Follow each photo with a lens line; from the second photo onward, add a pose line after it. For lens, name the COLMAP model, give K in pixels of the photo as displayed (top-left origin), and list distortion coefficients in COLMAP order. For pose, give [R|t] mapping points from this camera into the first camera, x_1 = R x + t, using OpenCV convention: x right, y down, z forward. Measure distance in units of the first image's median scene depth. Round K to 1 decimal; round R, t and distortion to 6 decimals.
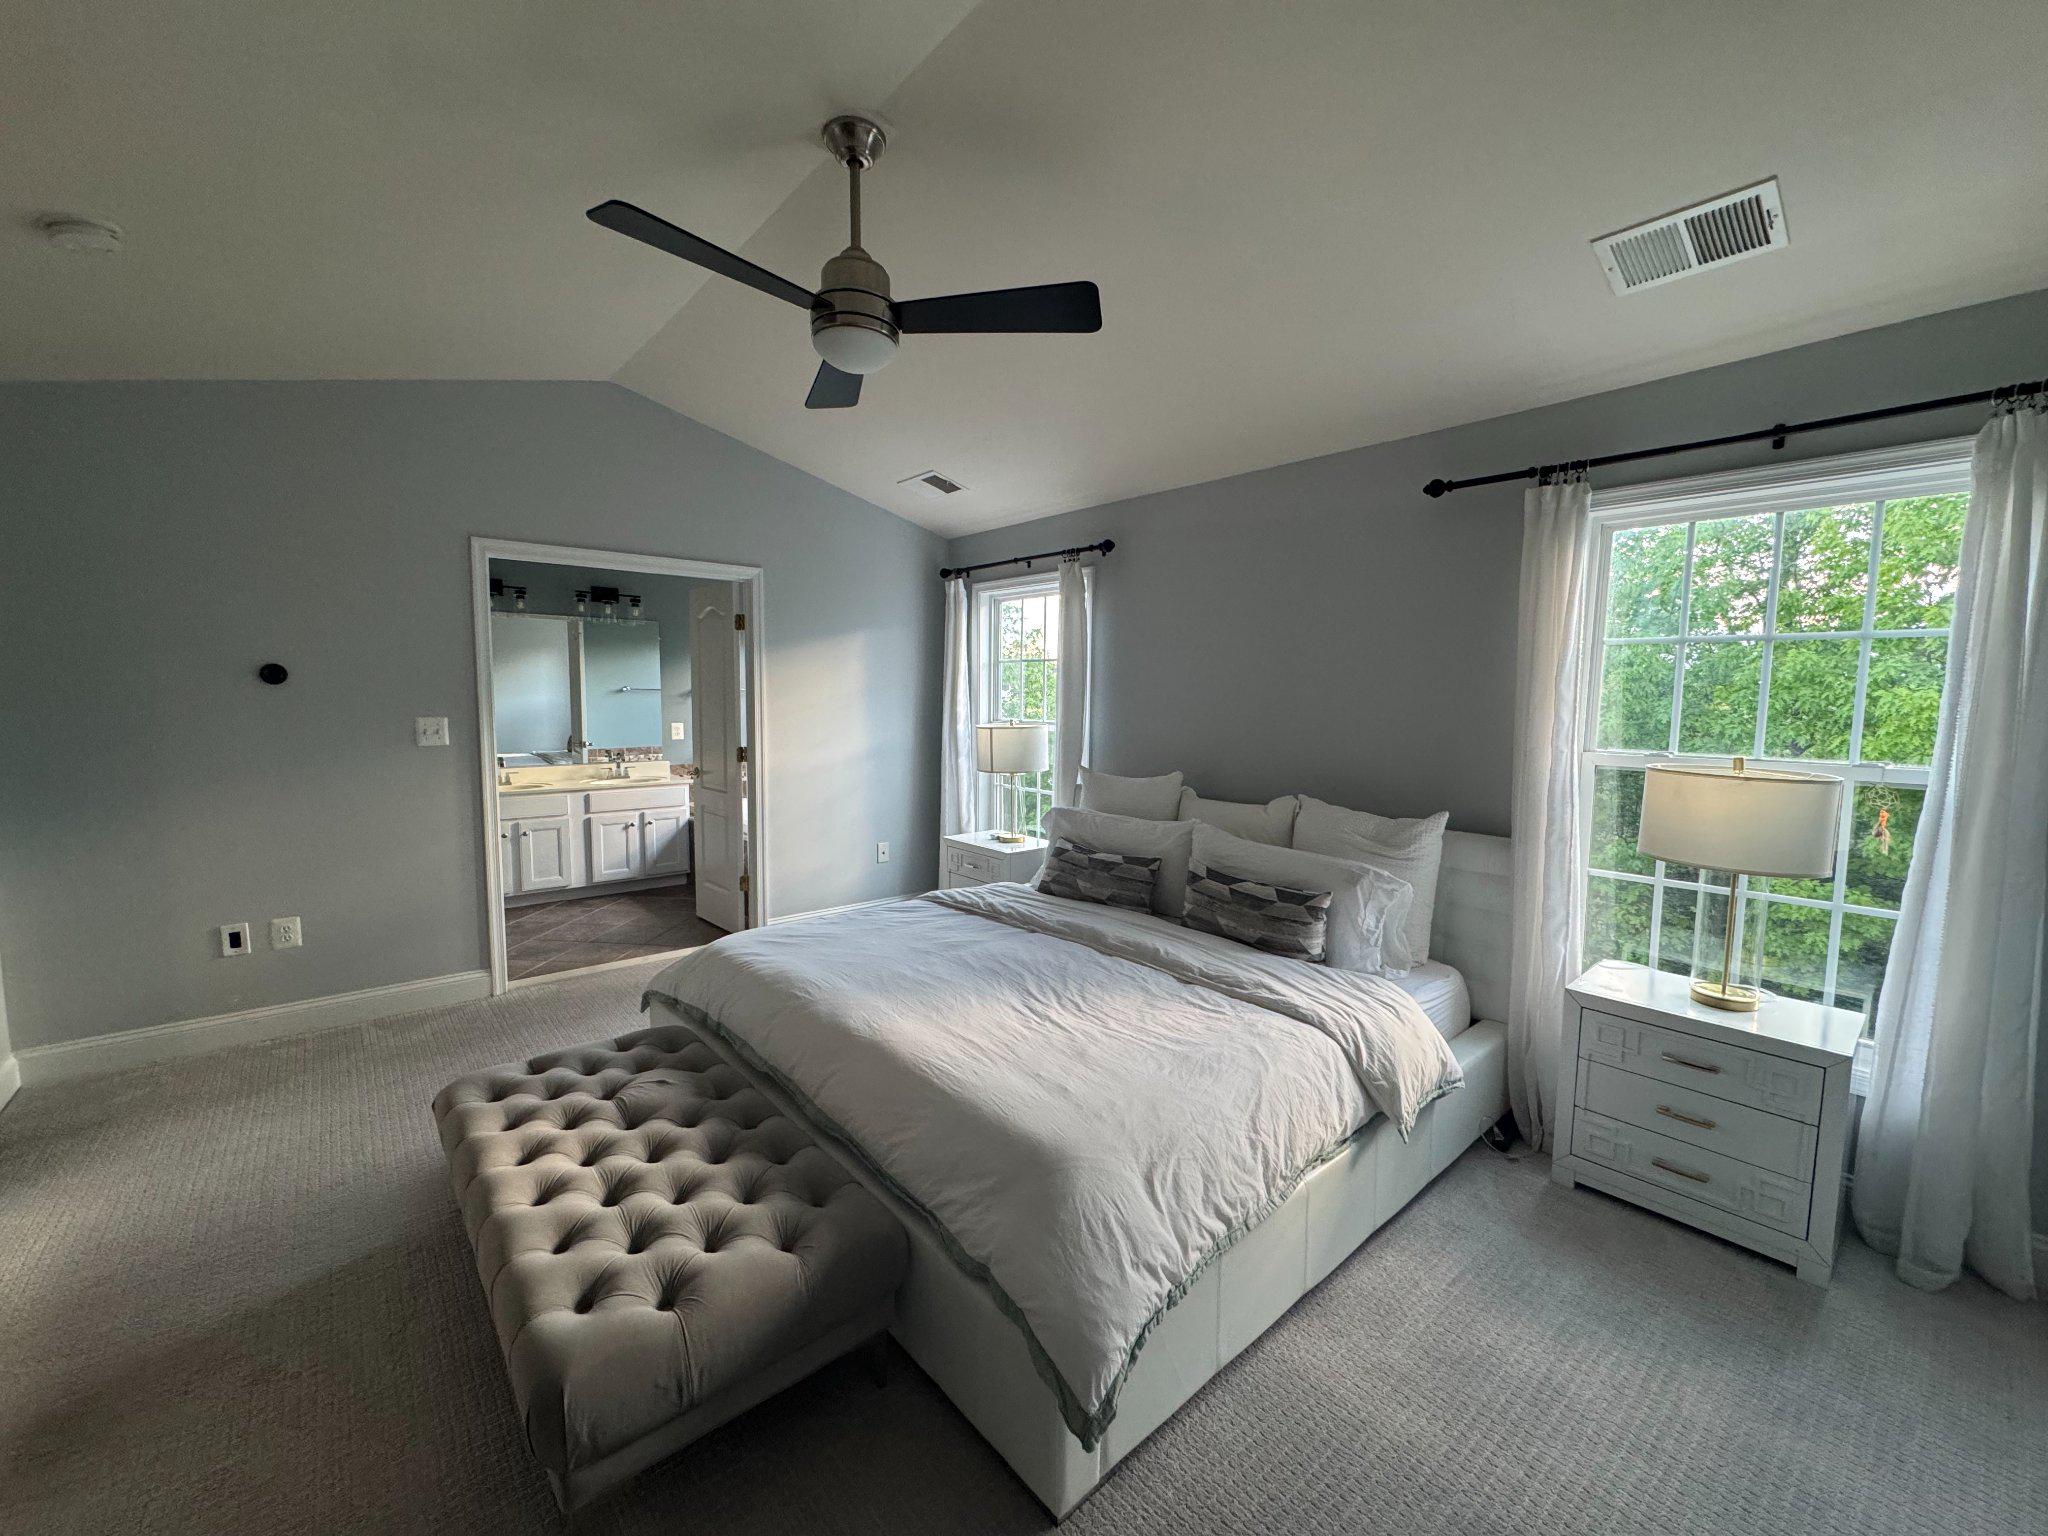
lens RADIAL K [[817.5, 0, 1027.9], [0, 817.5, 755.4], [0, 0, 1]] dist [0.002315, -0.000032]
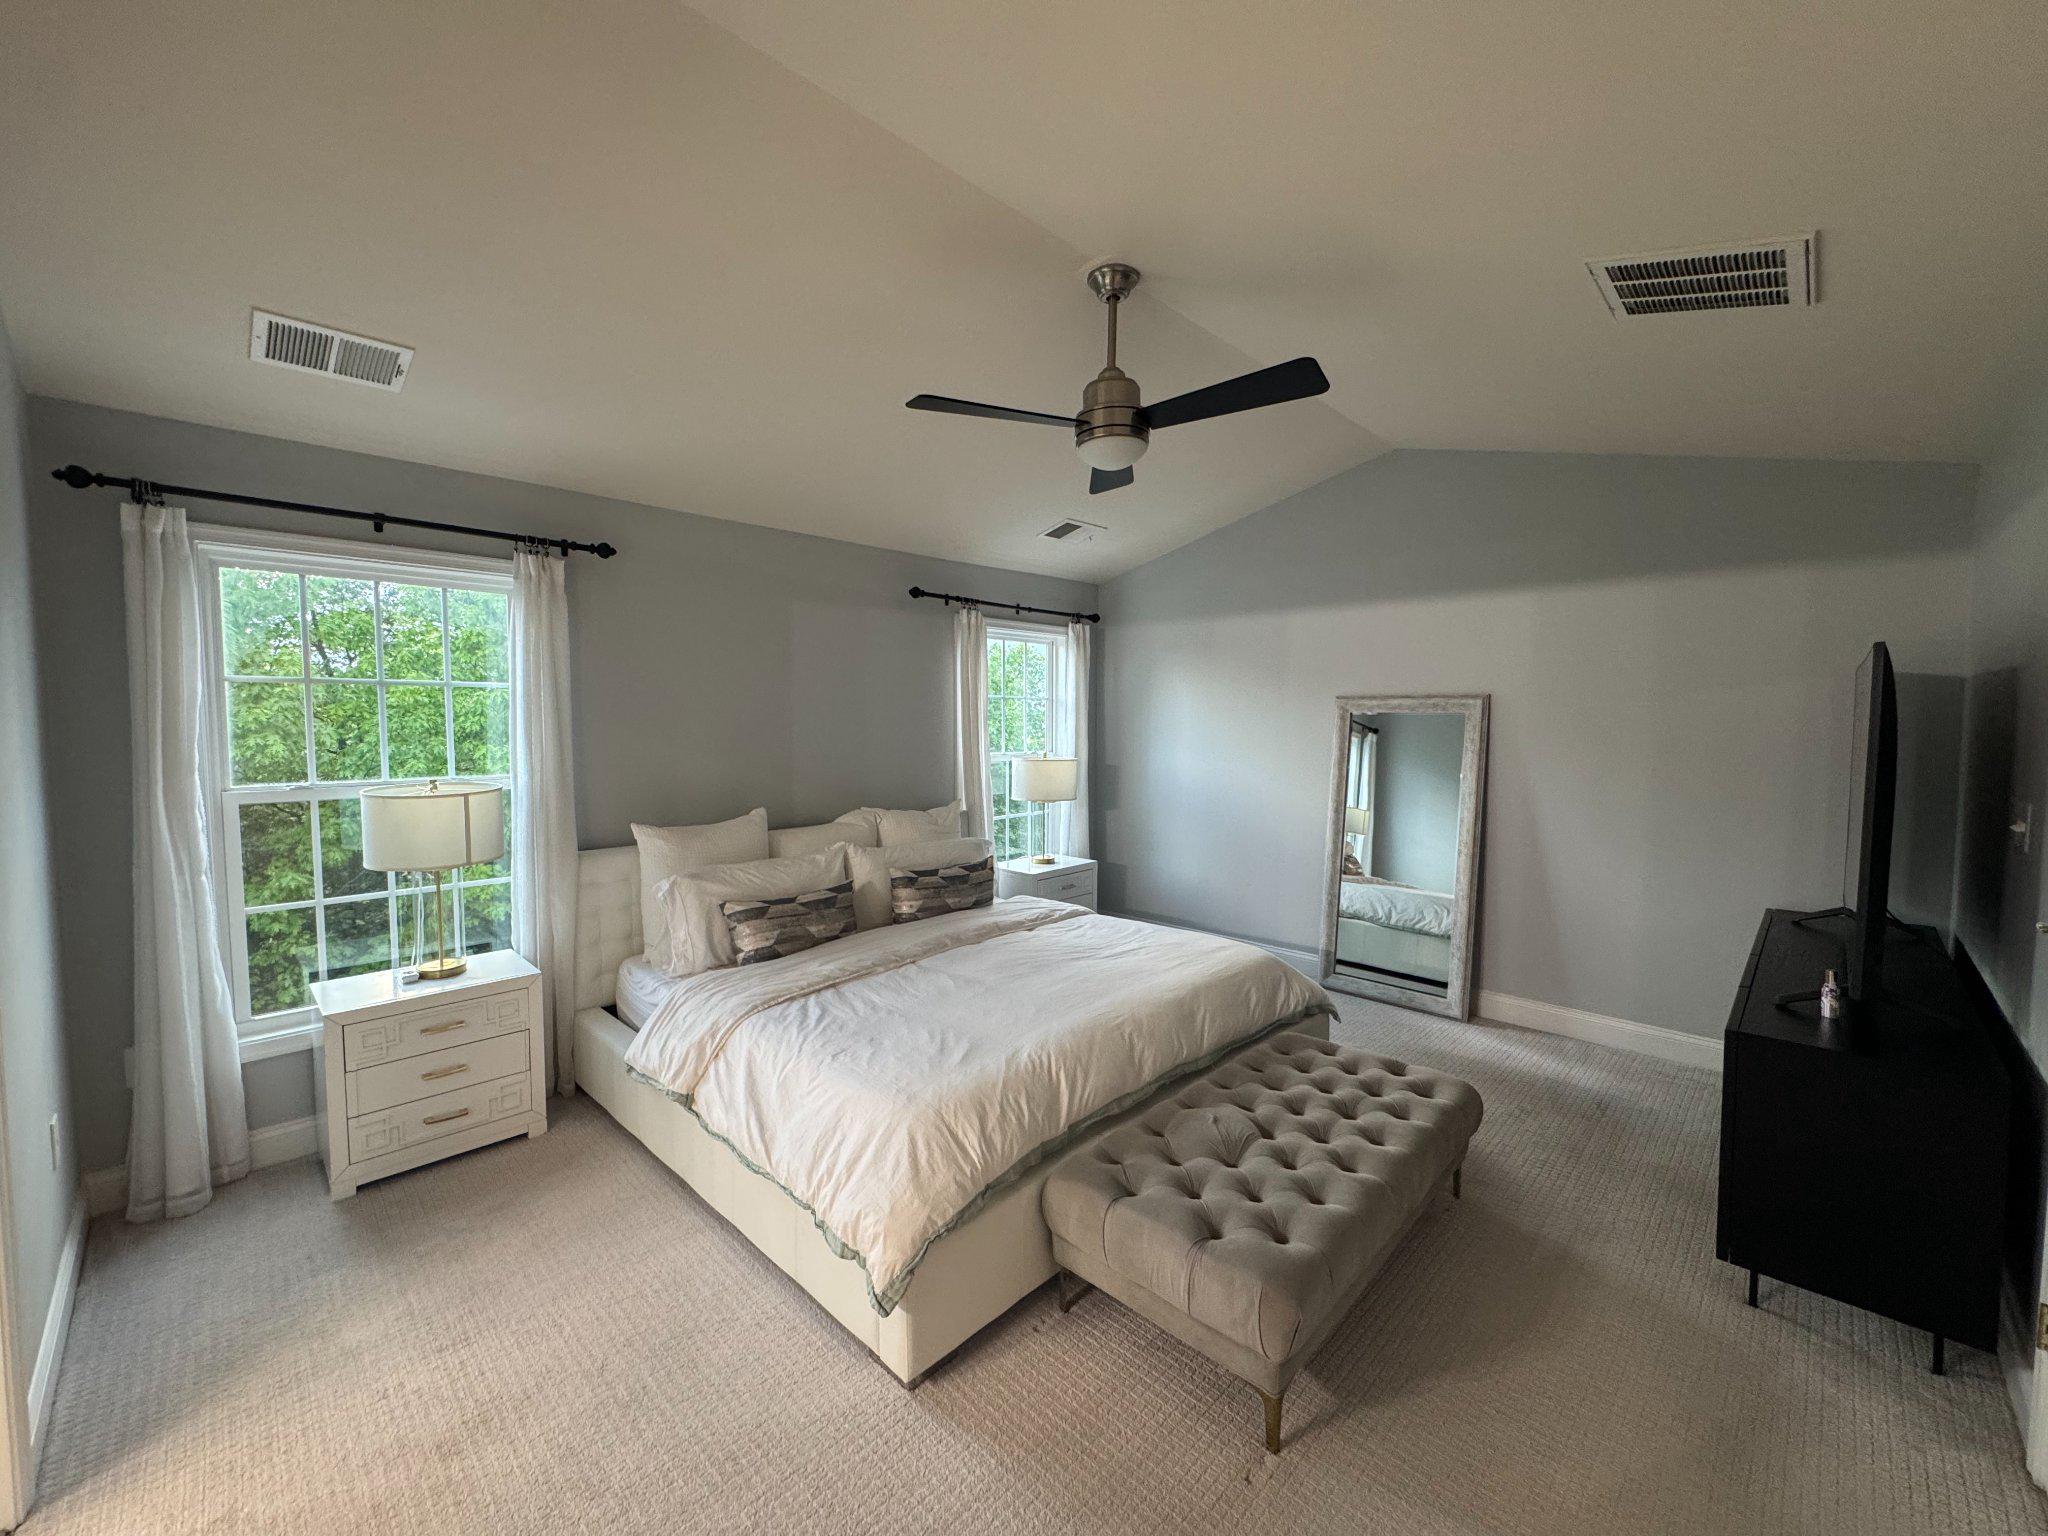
lens RADIAL K [[817.5, 0, 1015.5], [0, 817.5, 762.8], [0, 0, 1]] dist [0.002315, -0.000032]
pose [[-0.066457, -0.074170, 0.995029, -0.989396], [0.074175, 0.994107, 0.079056, -0.108419], [-0.995028, 0.079060, -0.060564, 0.877939]]
